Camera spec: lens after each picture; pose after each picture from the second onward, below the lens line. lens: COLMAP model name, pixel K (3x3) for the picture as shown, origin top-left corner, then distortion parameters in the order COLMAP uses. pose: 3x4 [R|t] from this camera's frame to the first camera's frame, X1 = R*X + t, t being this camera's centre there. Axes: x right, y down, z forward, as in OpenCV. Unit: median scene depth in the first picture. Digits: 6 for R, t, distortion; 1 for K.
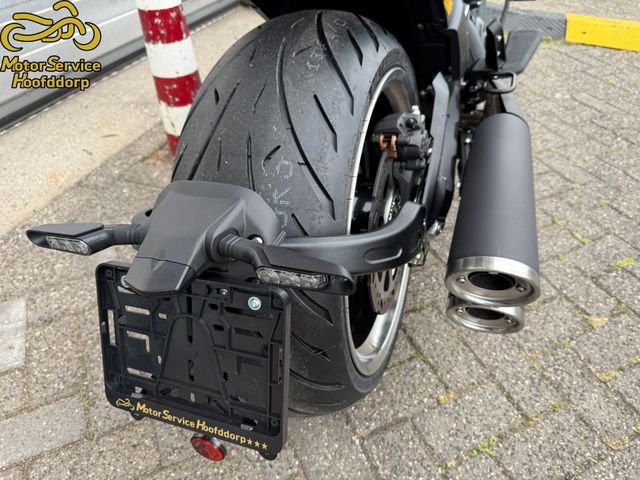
lens RADIAL K [[454.9, 0, 319.1], [0, 454.9, 242.8], [0, 0, 1]] dist [0.053956, -0.112384]
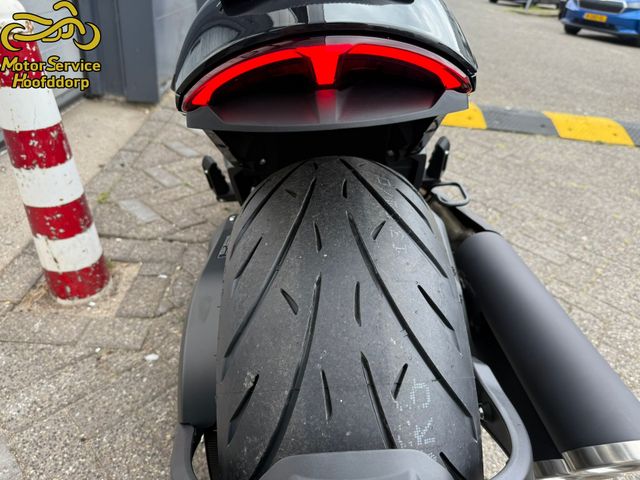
lens RADIAL K [[454.9, 0, 319.1], [0, 454.9, 242.8], [0, 0, 1]] dist [0.053956, -0.112384]
pose [[0.931584, -0.130379, 0.339341, -0.175053], [0.175022, 0.979021, -0.104333, -0.137416], [-0.318620, 0.156587, 0.934859, 0.114272]]
